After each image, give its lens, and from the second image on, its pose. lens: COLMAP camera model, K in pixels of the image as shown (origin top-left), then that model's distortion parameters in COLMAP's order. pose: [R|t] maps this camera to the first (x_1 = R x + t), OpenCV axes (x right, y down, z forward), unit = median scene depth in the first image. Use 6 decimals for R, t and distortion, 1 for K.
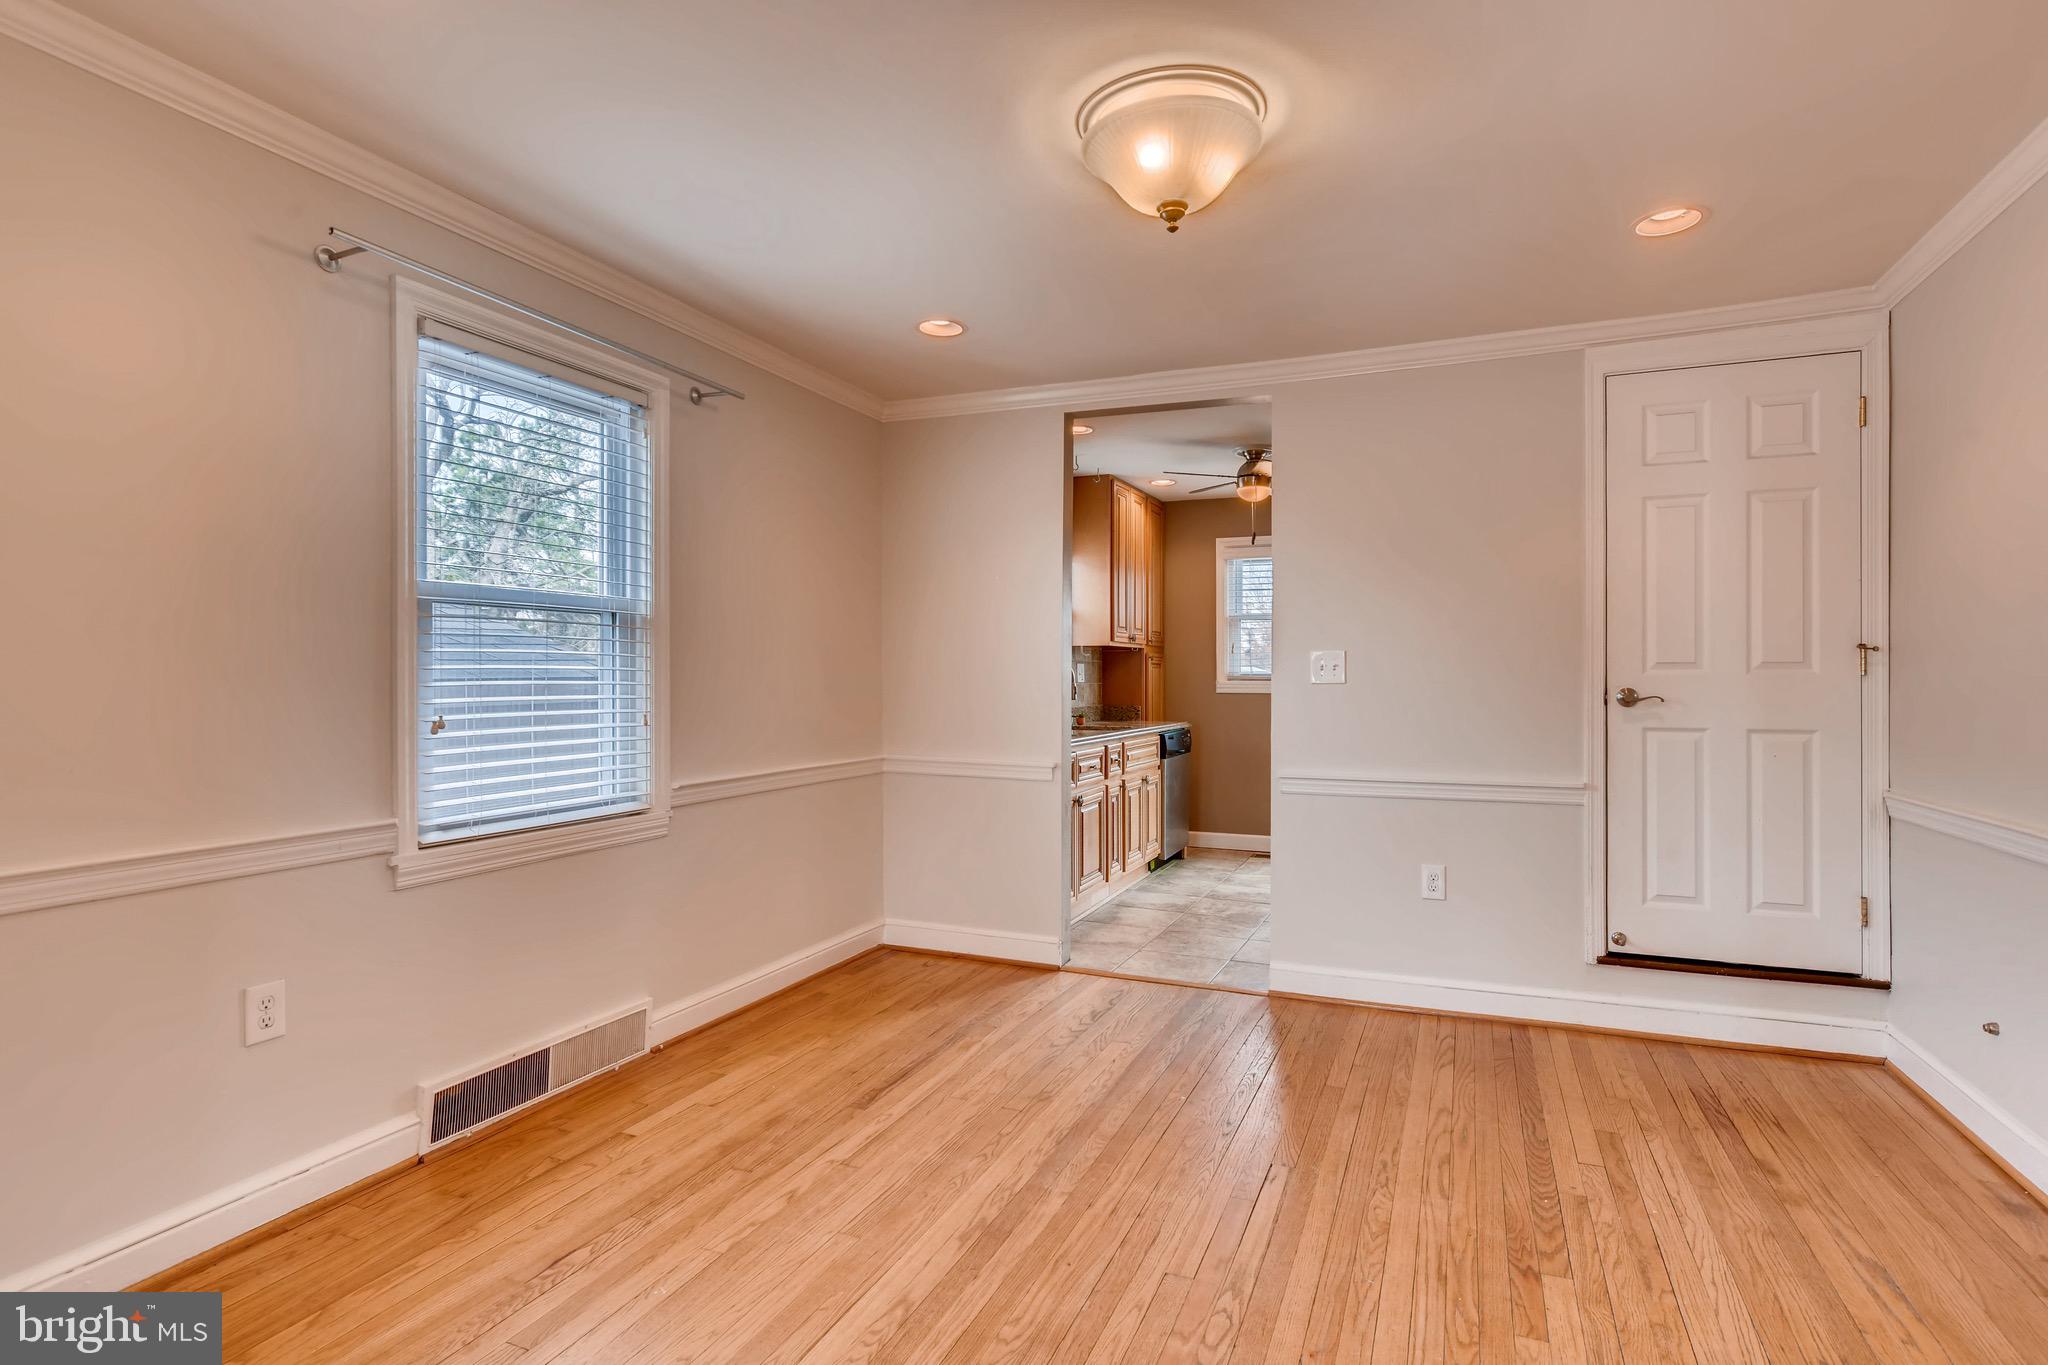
lens RADIAL K [[1038.4, 0, 1023.0], [0, 1038.4, 676.1], [0, 0, 1]] dist [0.002634, 0.000948]
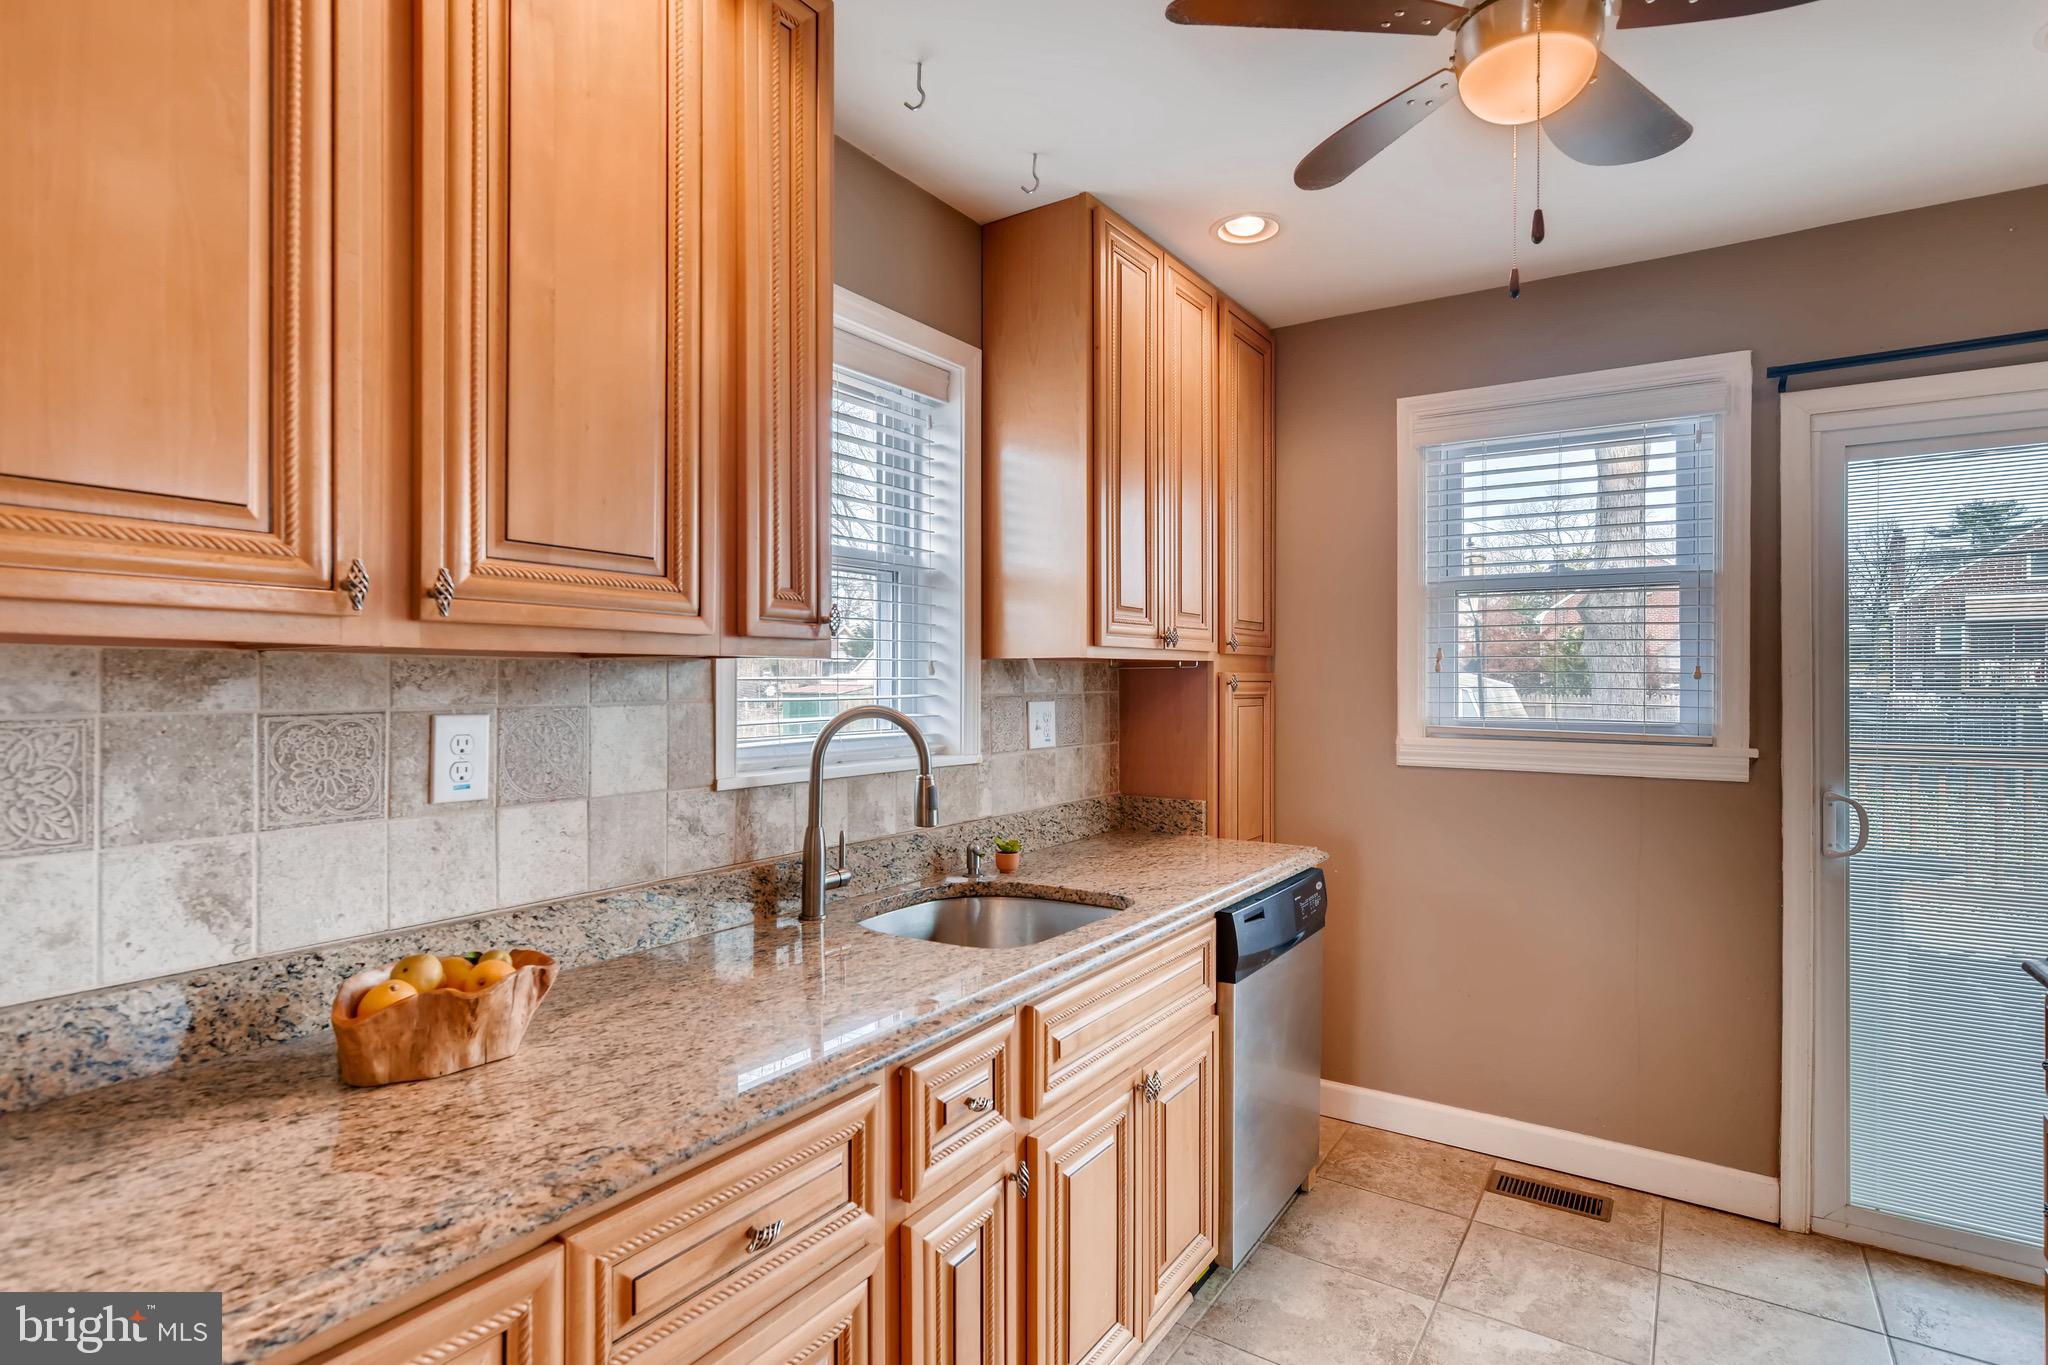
lens RADIAL K [[1038.4, 0, 1033.3], [0, 1038.4, 685.7], [0, 0, 1]] dist [0.002634, 0.000948]
pose [[0.985574, -0.000988, -0.169245, 0.127050], [0.001787, 0.999988, 0.004572, -0.021280], [0.169238, -0.004808, 0.985563, 0.632628]]
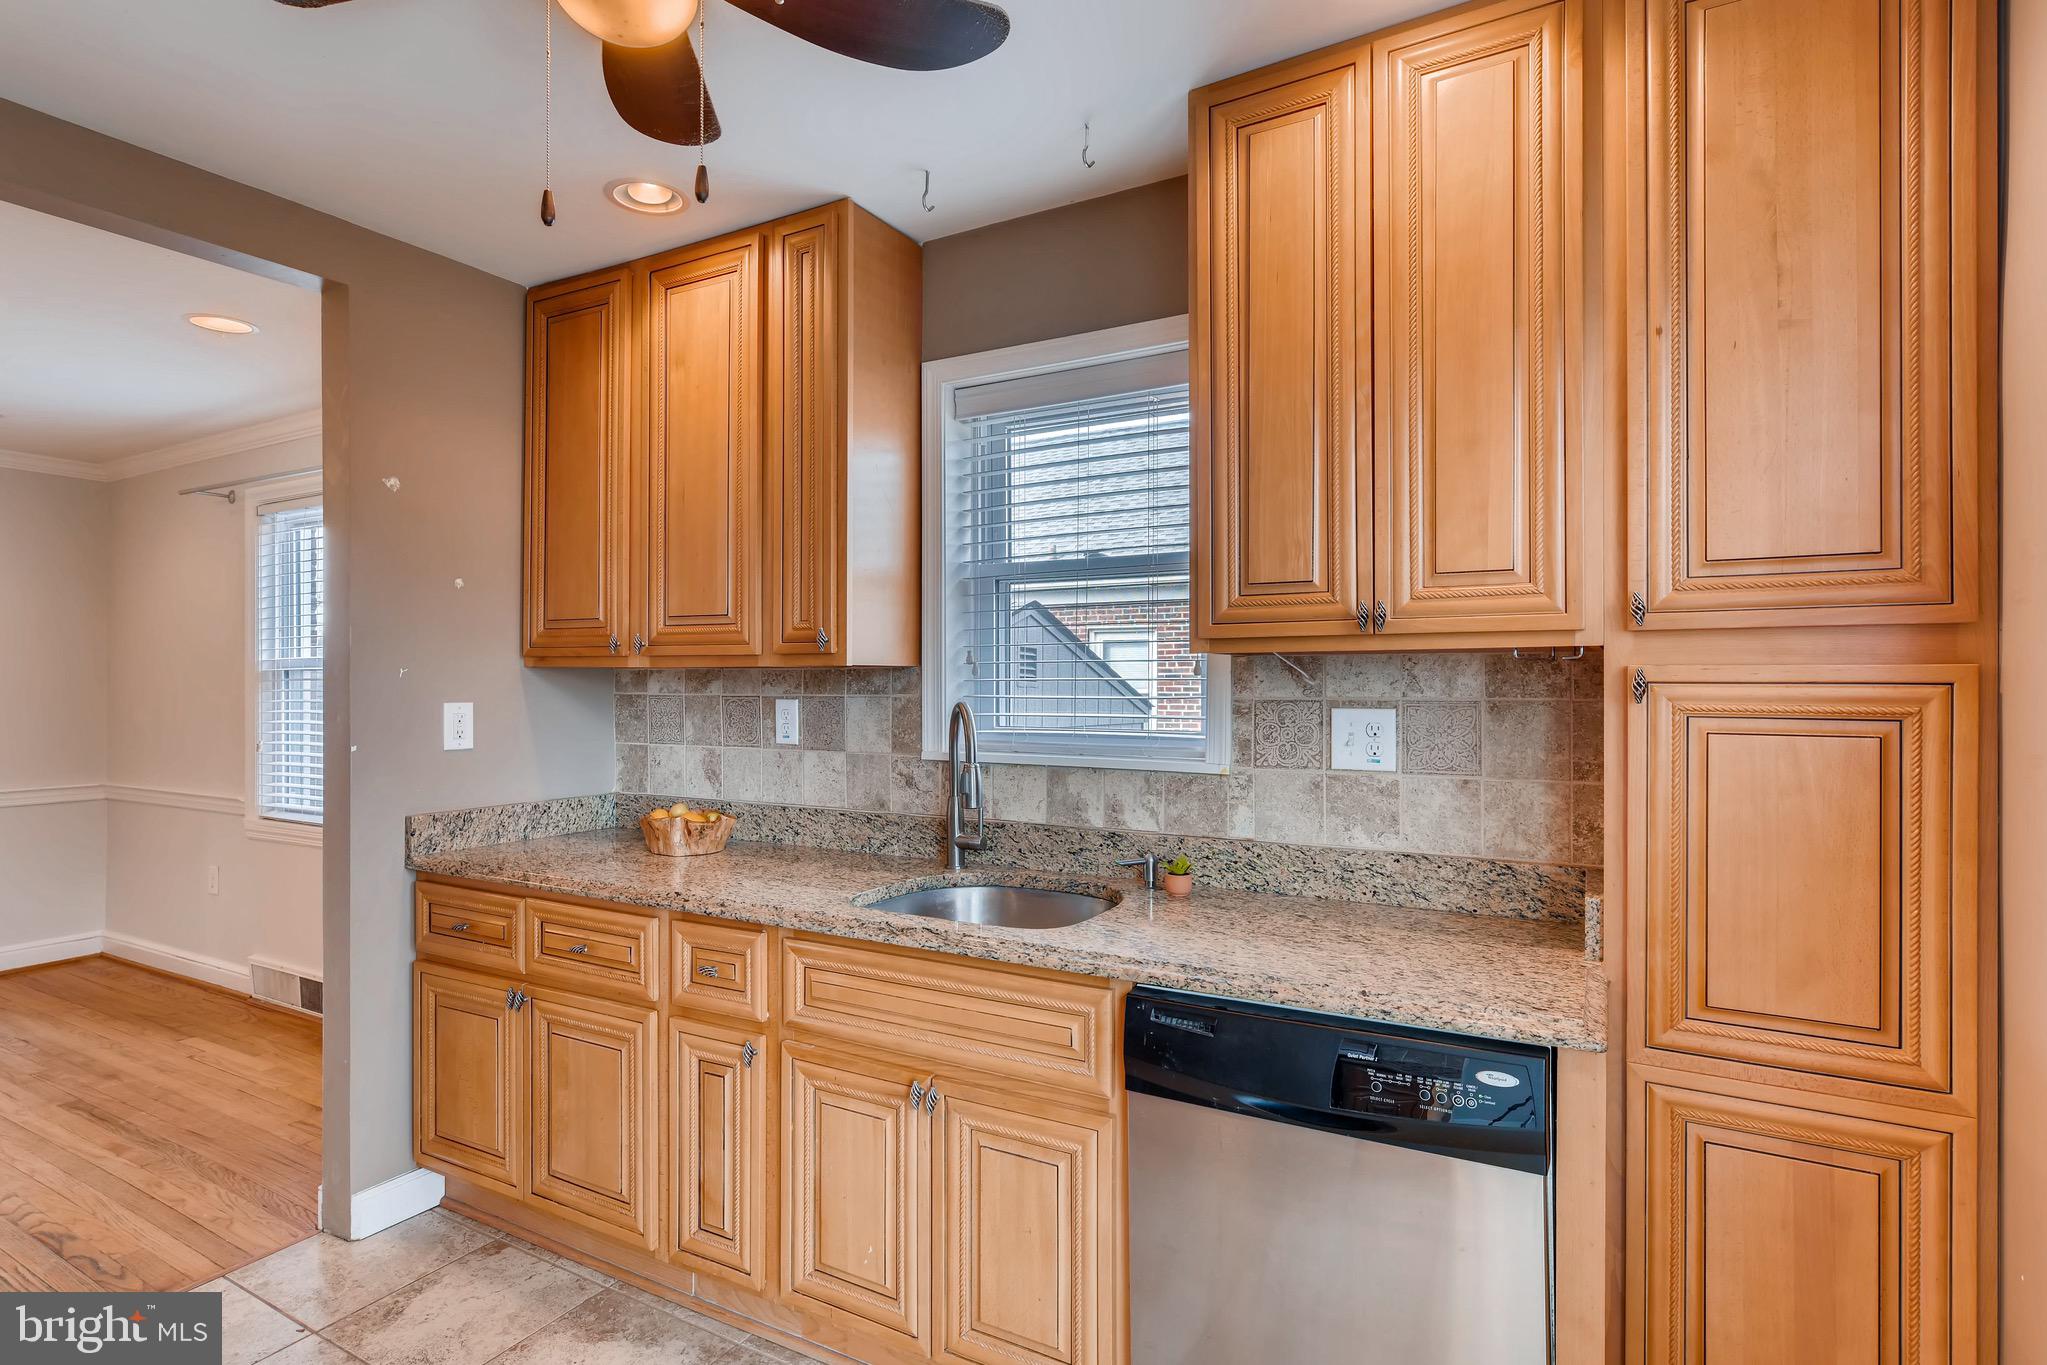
lens RADIAL K [[1037.9, 0, 1027.6], [0, 1037.9, 677.6], [0, 0, 1]] dist [0.002634, 0.000948]
pose [[-0.114777, -0.005728, -0.993375, 0.389646], [0.000886, 0.999982, -0.005868, -0.020666], [0.993391, -0.001553, -0.114770, 0.985764]]
